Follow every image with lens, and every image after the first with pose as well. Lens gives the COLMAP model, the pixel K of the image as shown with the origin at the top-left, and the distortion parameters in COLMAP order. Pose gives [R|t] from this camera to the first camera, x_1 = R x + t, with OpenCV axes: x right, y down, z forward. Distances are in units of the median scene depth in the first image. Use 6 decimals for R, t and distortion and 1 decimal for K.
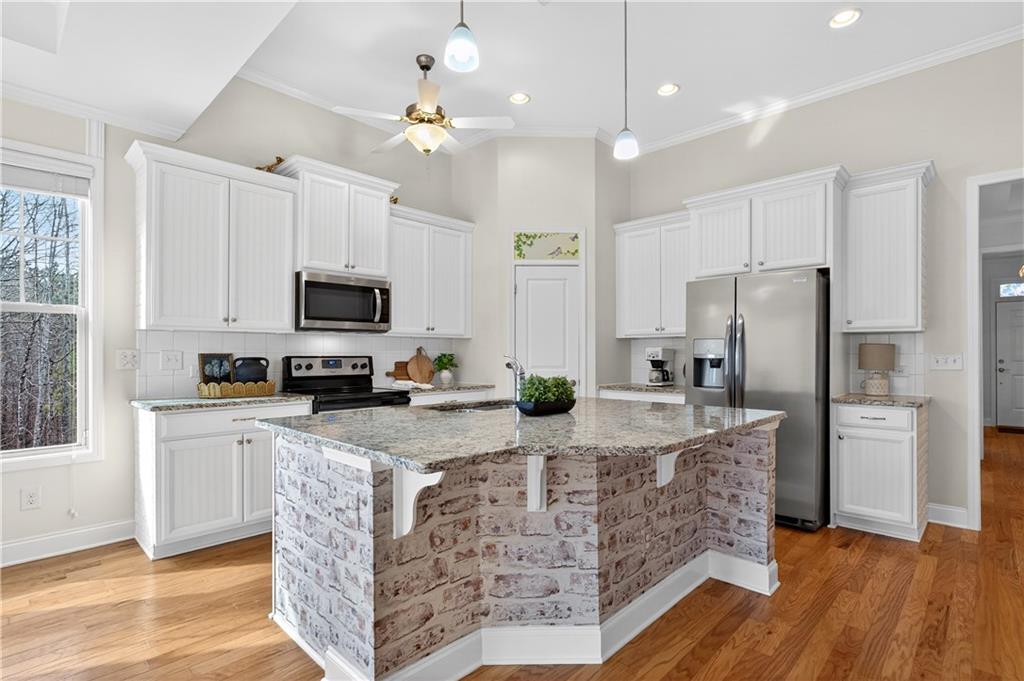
lens RADIAL K [[495.9, 0, 512.8], [0, 495.9, 349.2], [0, 0, 1]] dist [0.000927, 0.000007]
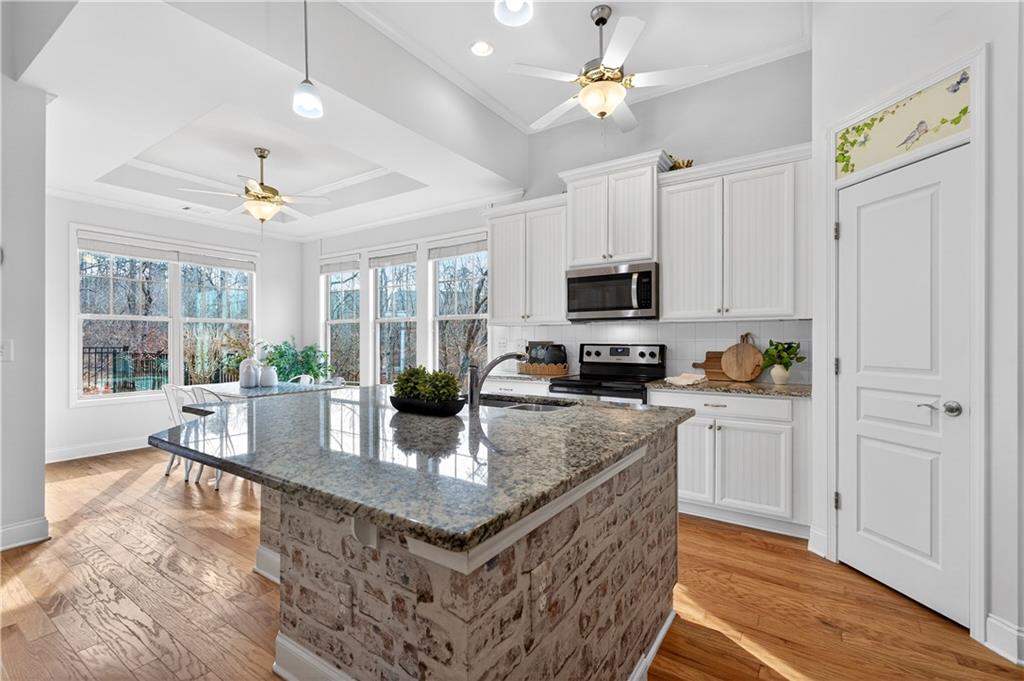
lens RADIAL K [[449.6, 0, 515.2], [0, 449.6, 339.3], [0, 0, 1]] dist [0.000360, -0.000302]
pose [[0.175594, -0.003351, -0.984457, 0.503610], [0.008329, 0.999963, -0.001918, 0.003862], [0.984427, -0.007863, 0.175616, 0.595414]]
